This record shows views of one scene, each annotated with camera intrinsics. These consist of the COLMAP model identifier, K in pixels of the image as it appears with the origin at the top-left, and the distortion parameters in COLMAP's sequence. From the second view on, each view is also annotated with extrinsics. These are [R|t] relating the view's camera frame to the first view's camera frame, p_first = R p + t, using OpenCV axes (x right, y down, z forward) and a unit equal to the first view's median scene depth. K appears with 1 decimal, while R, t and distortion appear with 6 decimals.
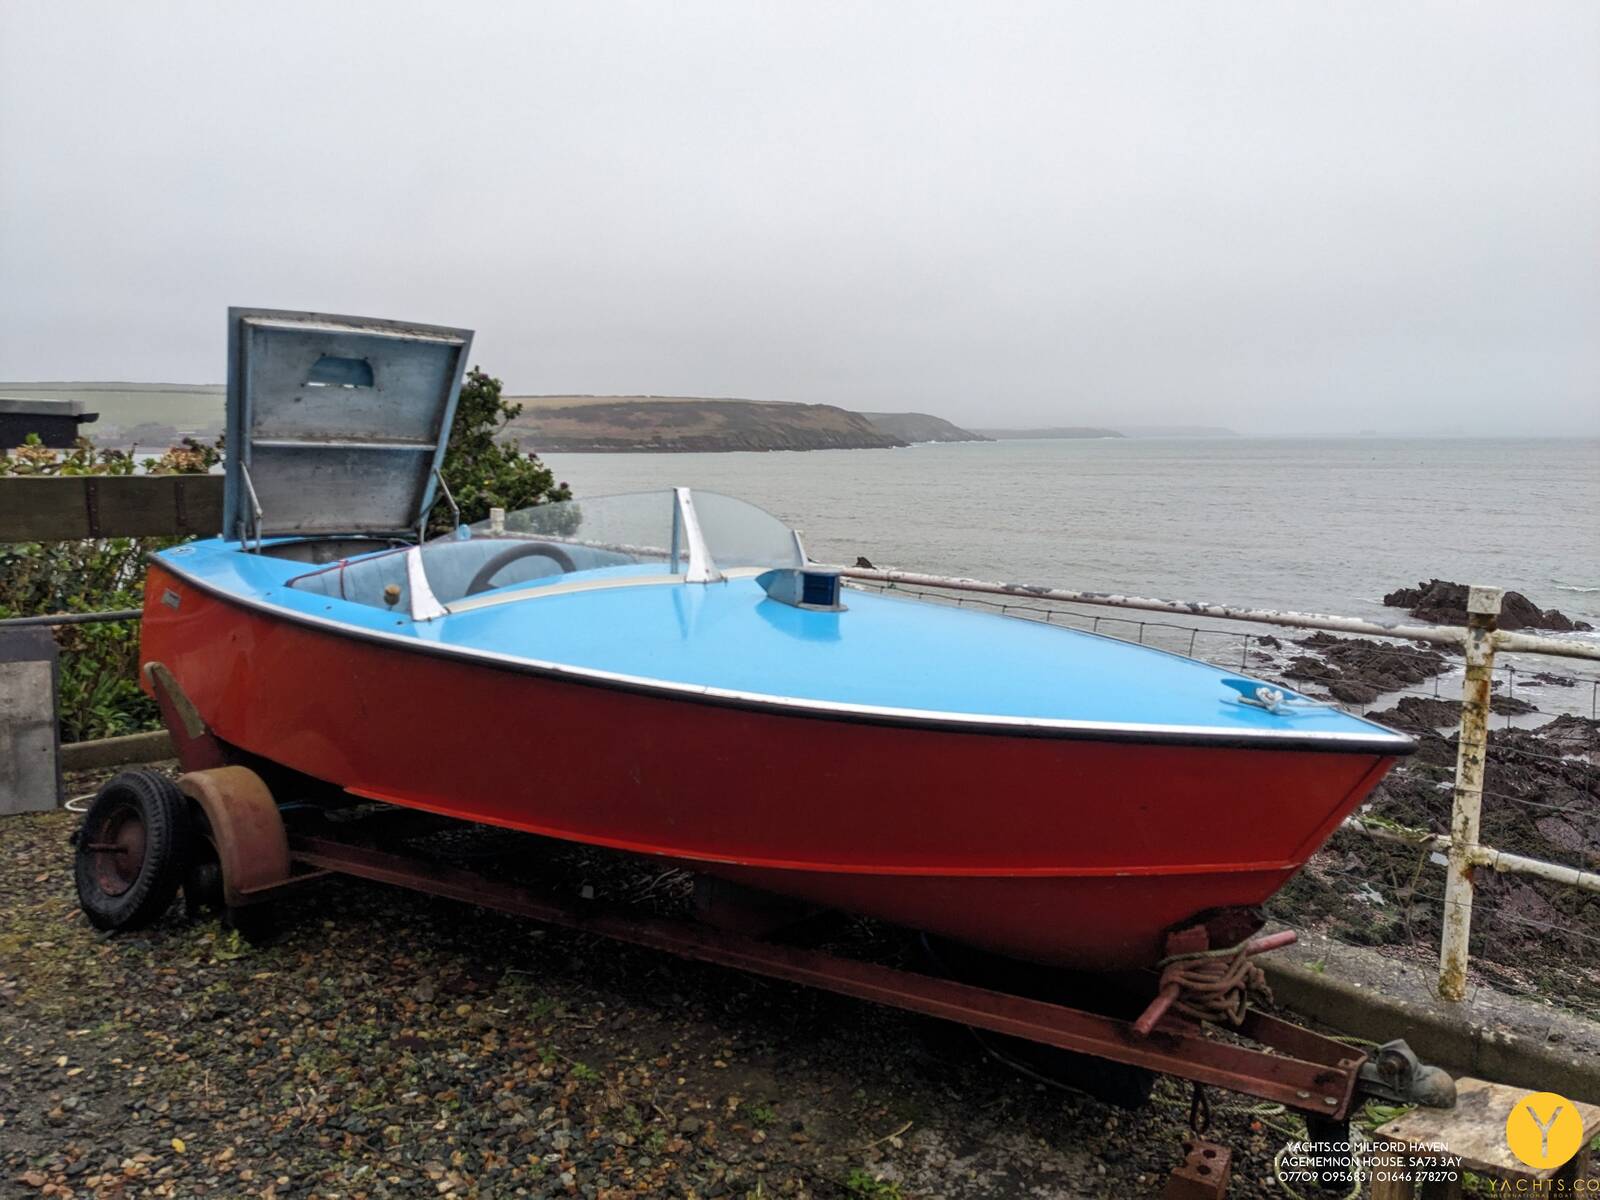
lens RADIAL K [[1257.1, 0, 815.4], [0, 1257.1, 621.8], [0, 0, 1]] dist [0.052348, -0.082221]
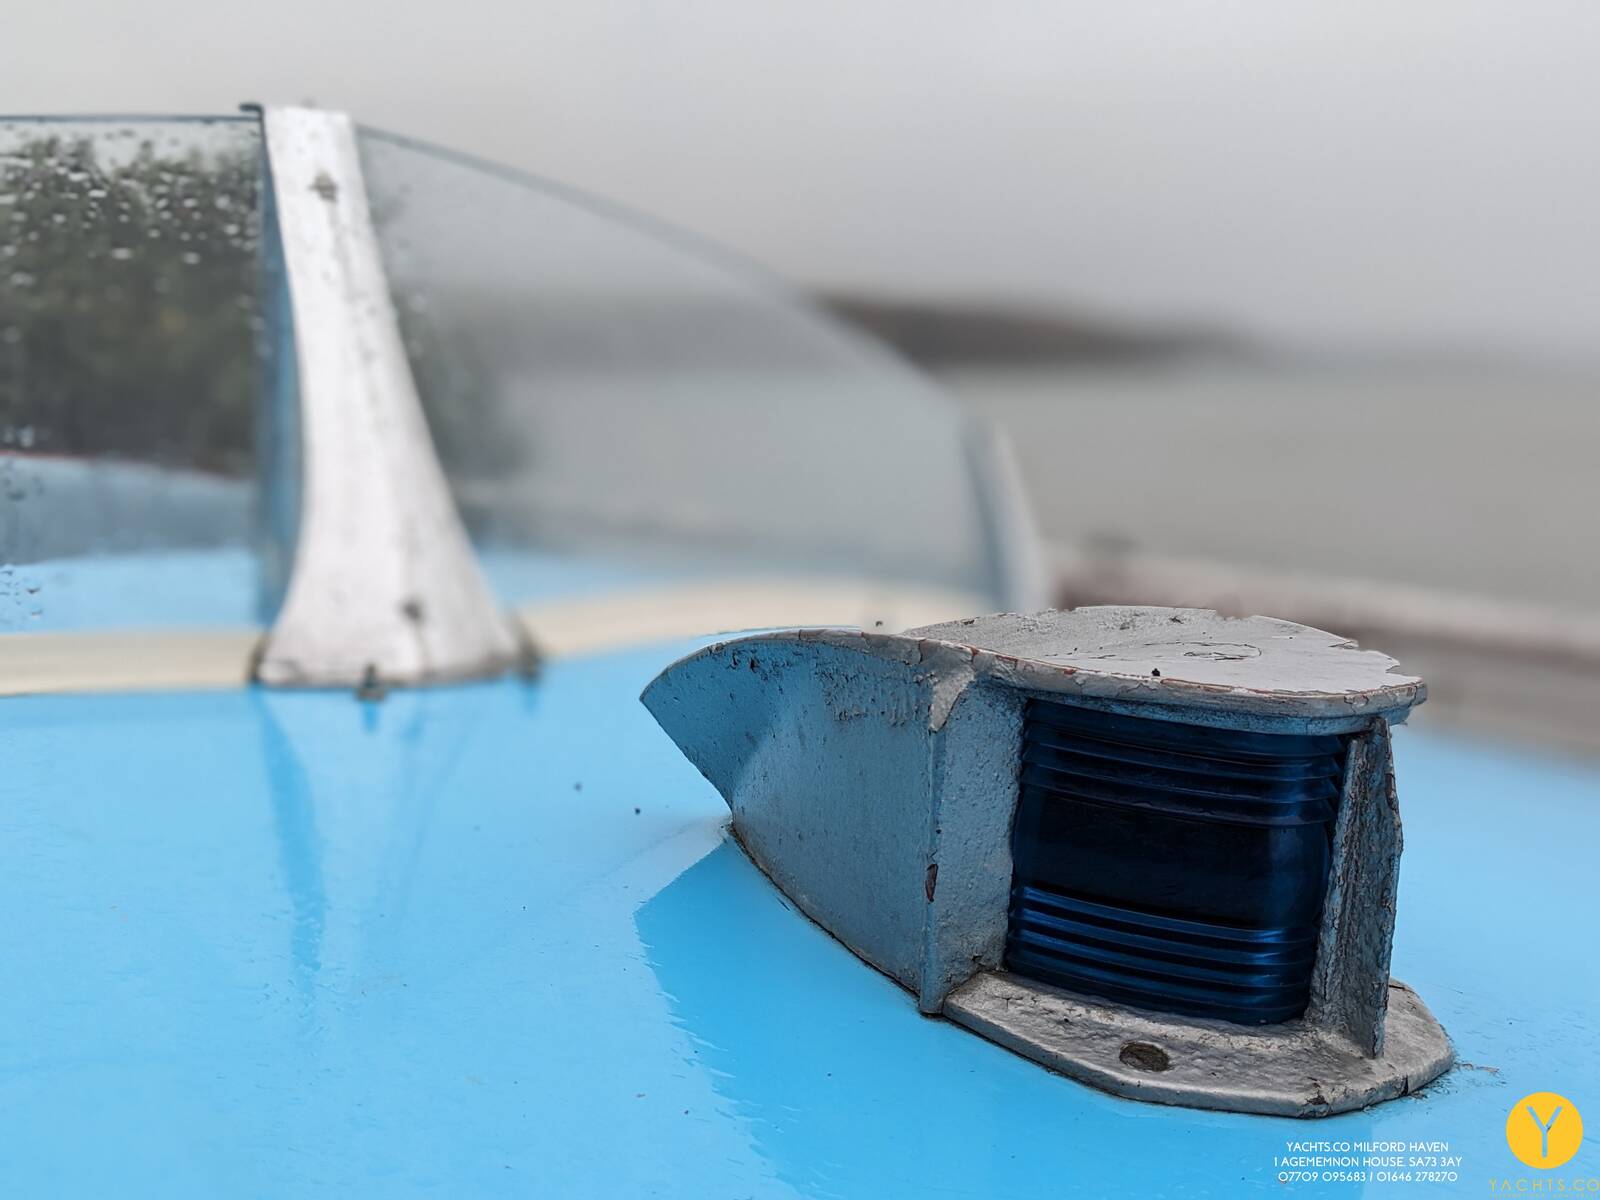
lens RADIAL K [[1898.4, 0, 804.1], [0, 1898.4, 612.9], [0, 0, 1]] dist [0.054472, 0.000000]
pose [[0.993036, 0.027844, -0.114472, -0.009730], [-0.028567, 0.999581, -0.004685, -0.047331], [0.114294, 0.007923, 0.993415, 0.910141]]
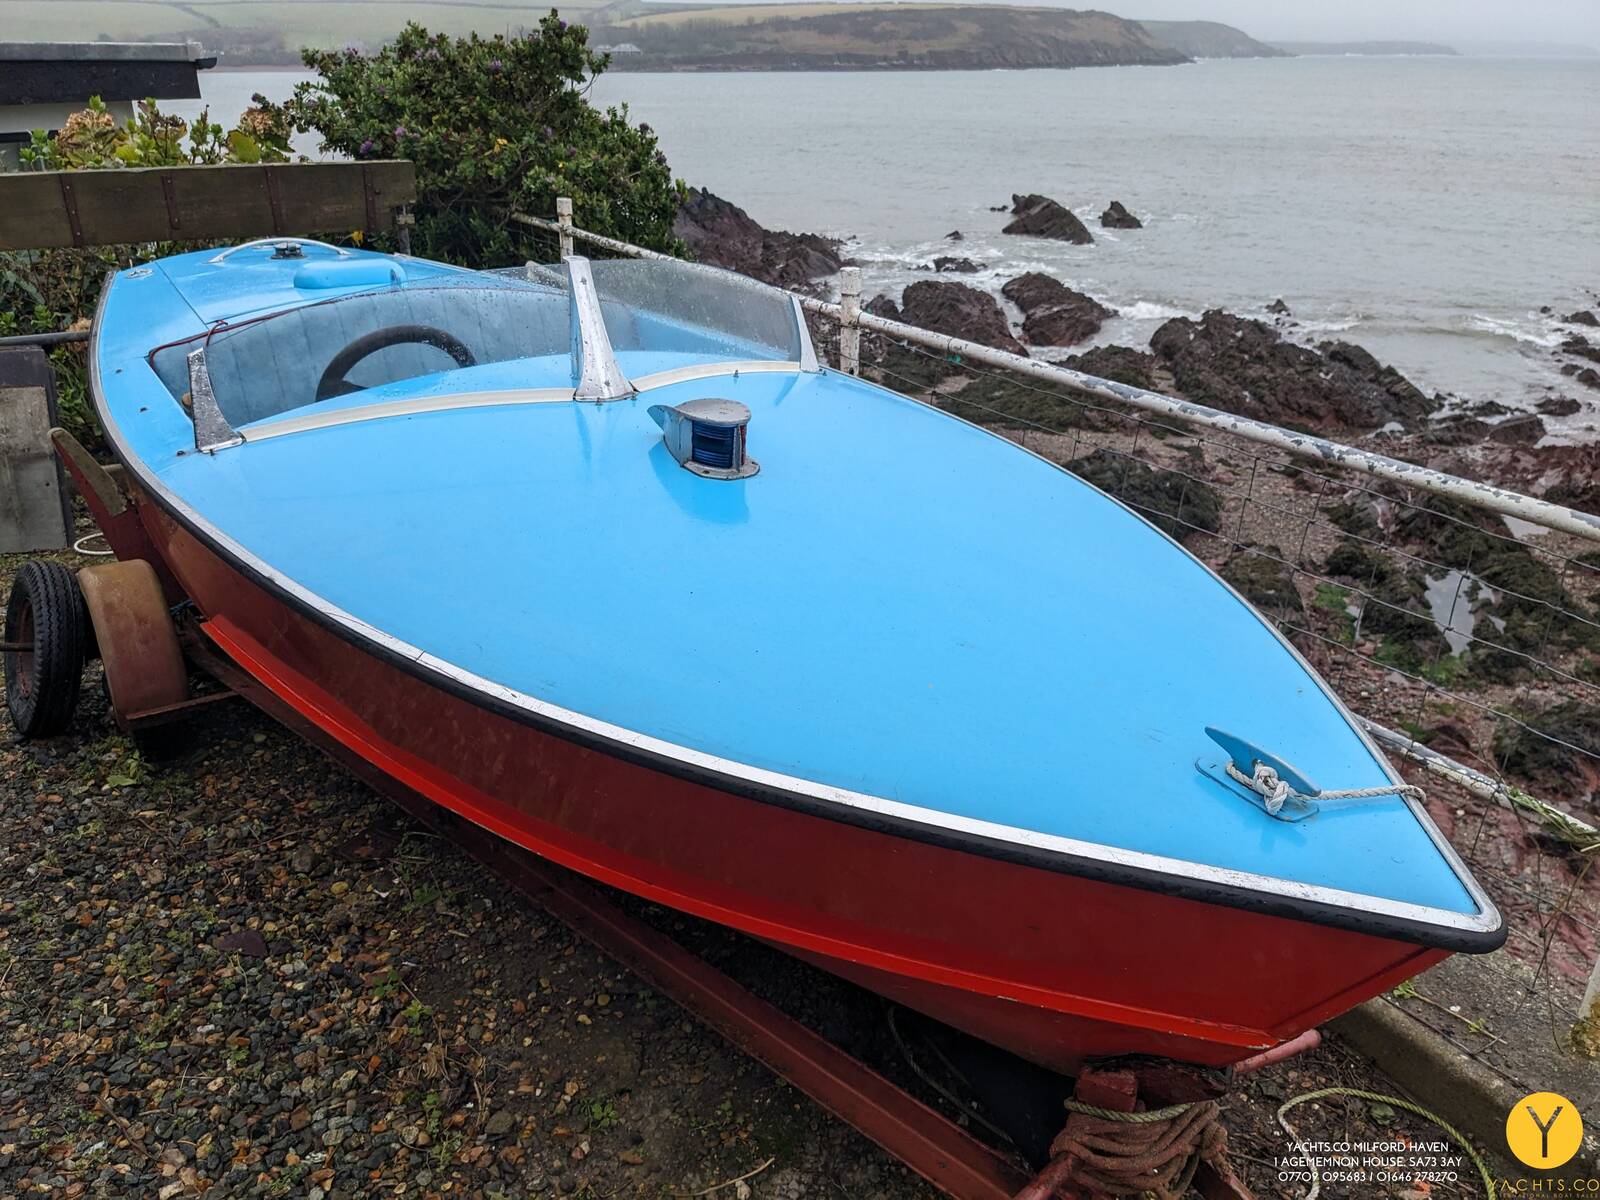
lens RADIAL K [[1257.1, 0, 800.0], [0, 1257.1, 629.1], [0, 0, 1]] dist [0.052348, -0.082221]
pose [[0.980234, 0.083822, -0.179209, 0.199899], [-0.030577, 0.959114, 0.281364, -0.135012], [0.195467, -0.270323, 0.942718, 0.347593]]
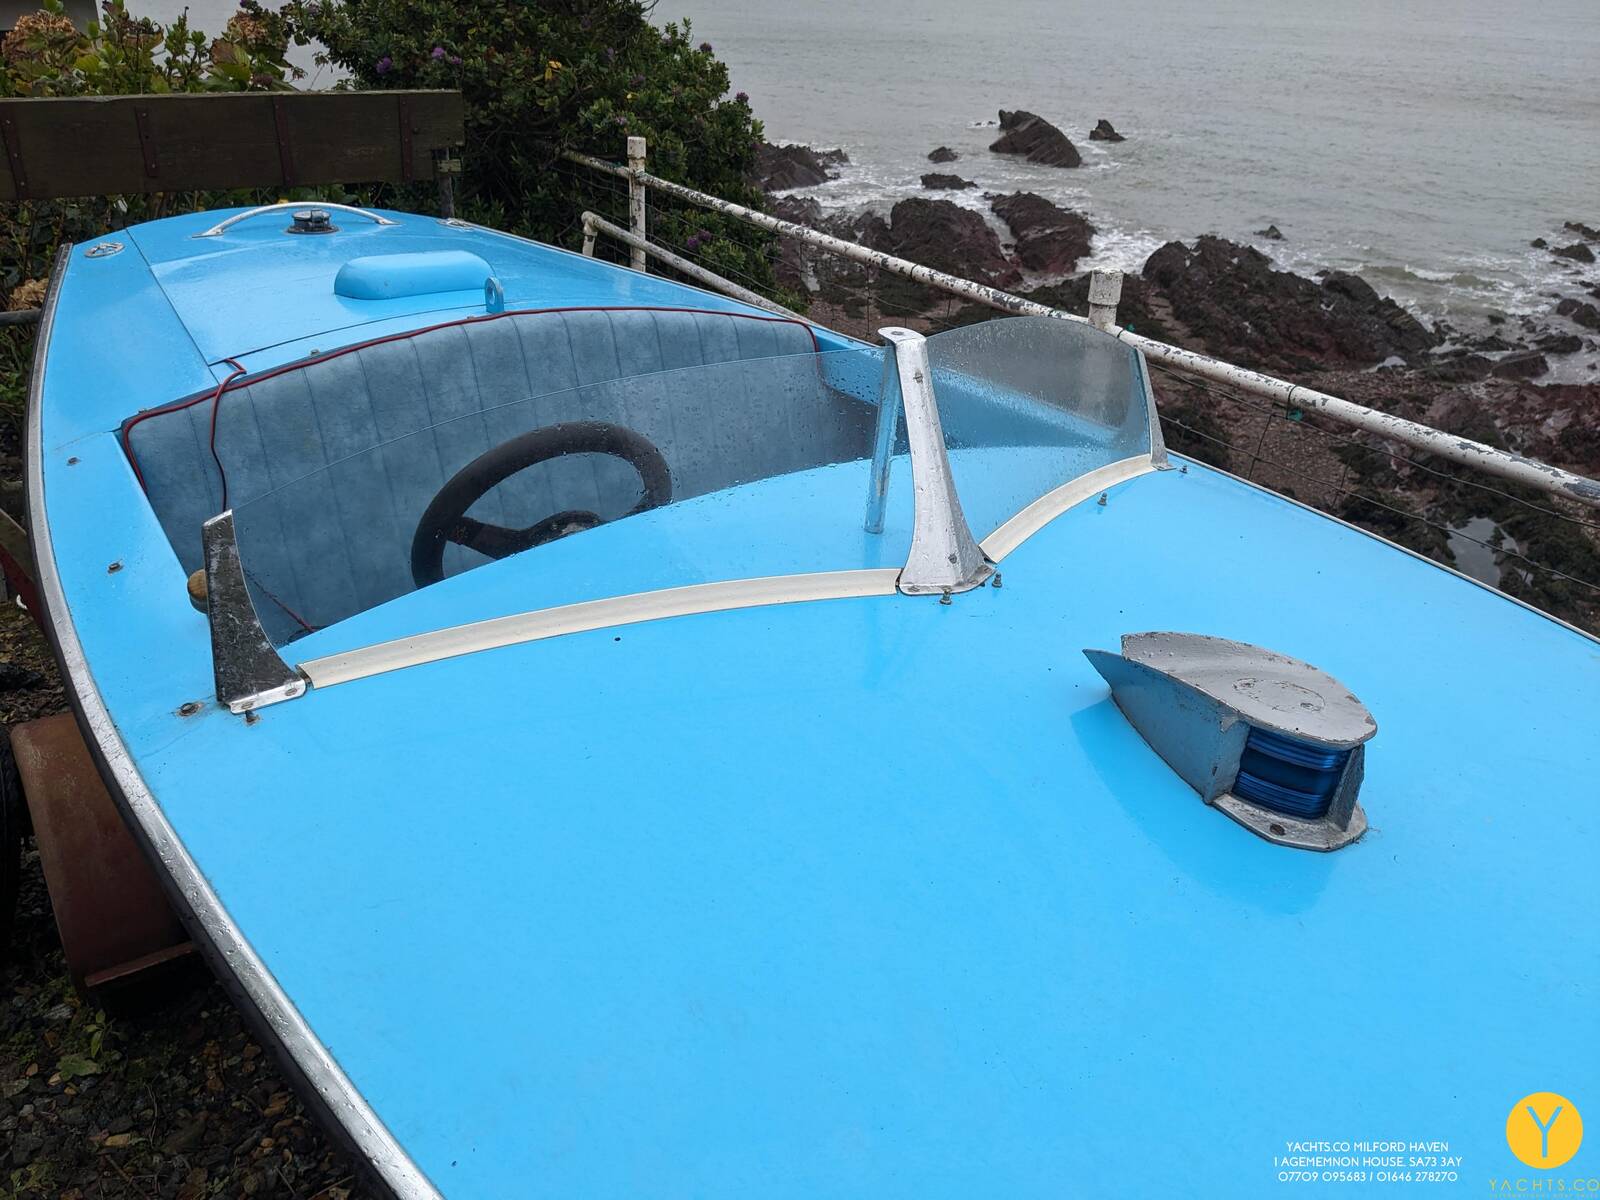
lens RADIAL K [[1257.1, 0, 801.0], [0, 1257.1, 575.2], [0, 0, 1]] dist [0.052348, -0.082221]
pose [[0.982824, 0.102326, -0.153576, -0.086371], [-0.051489, 0.951197, 0.304259, -0.187759], [0.177215, -0.291126, 0.940128, 0.722887]]
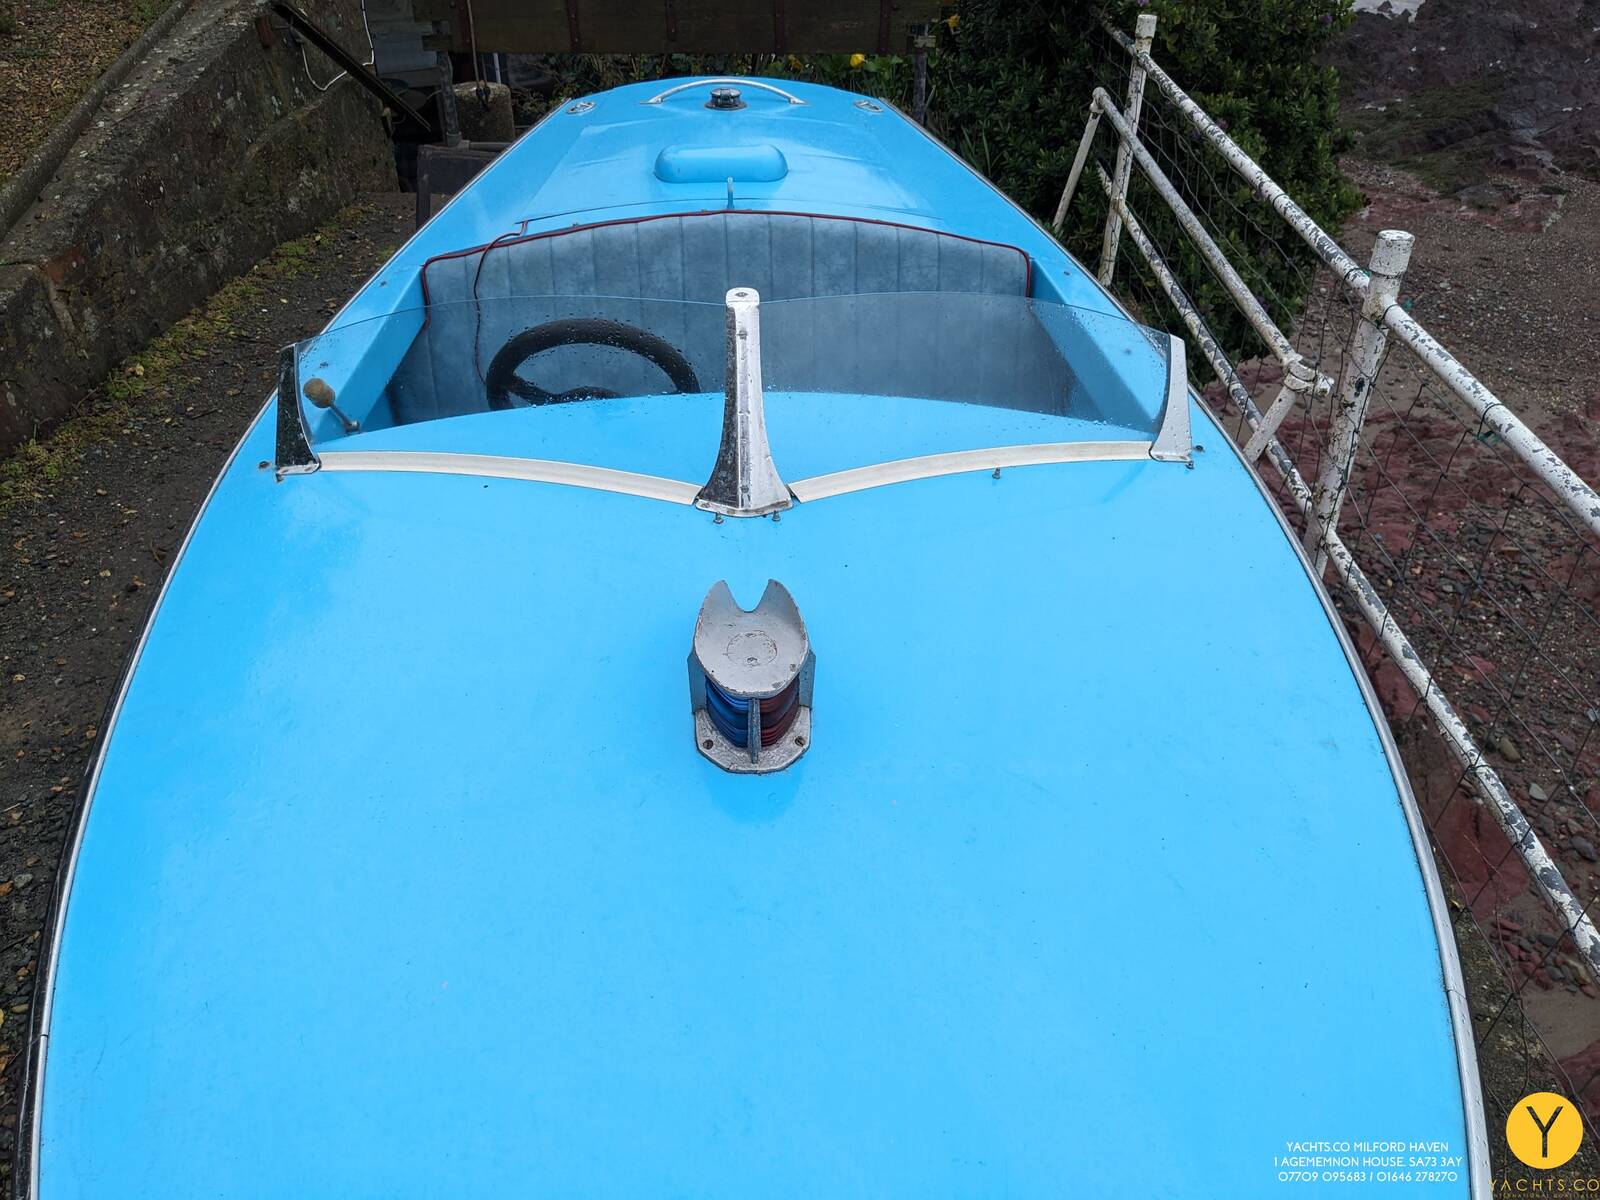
lens RADIAL K [[1257.1, 0, 789.1], [0, 1257.1, 598.8], [0, 0, 1]] dist [0.052348, -0.082221]
pose [[0.728930, 0.376501, -0.571759, 0.272543], [-0.087759, 0.879687, 0.467386, -0.282371], [0.678940, -0.290514, 0.674271, 0.793005]]
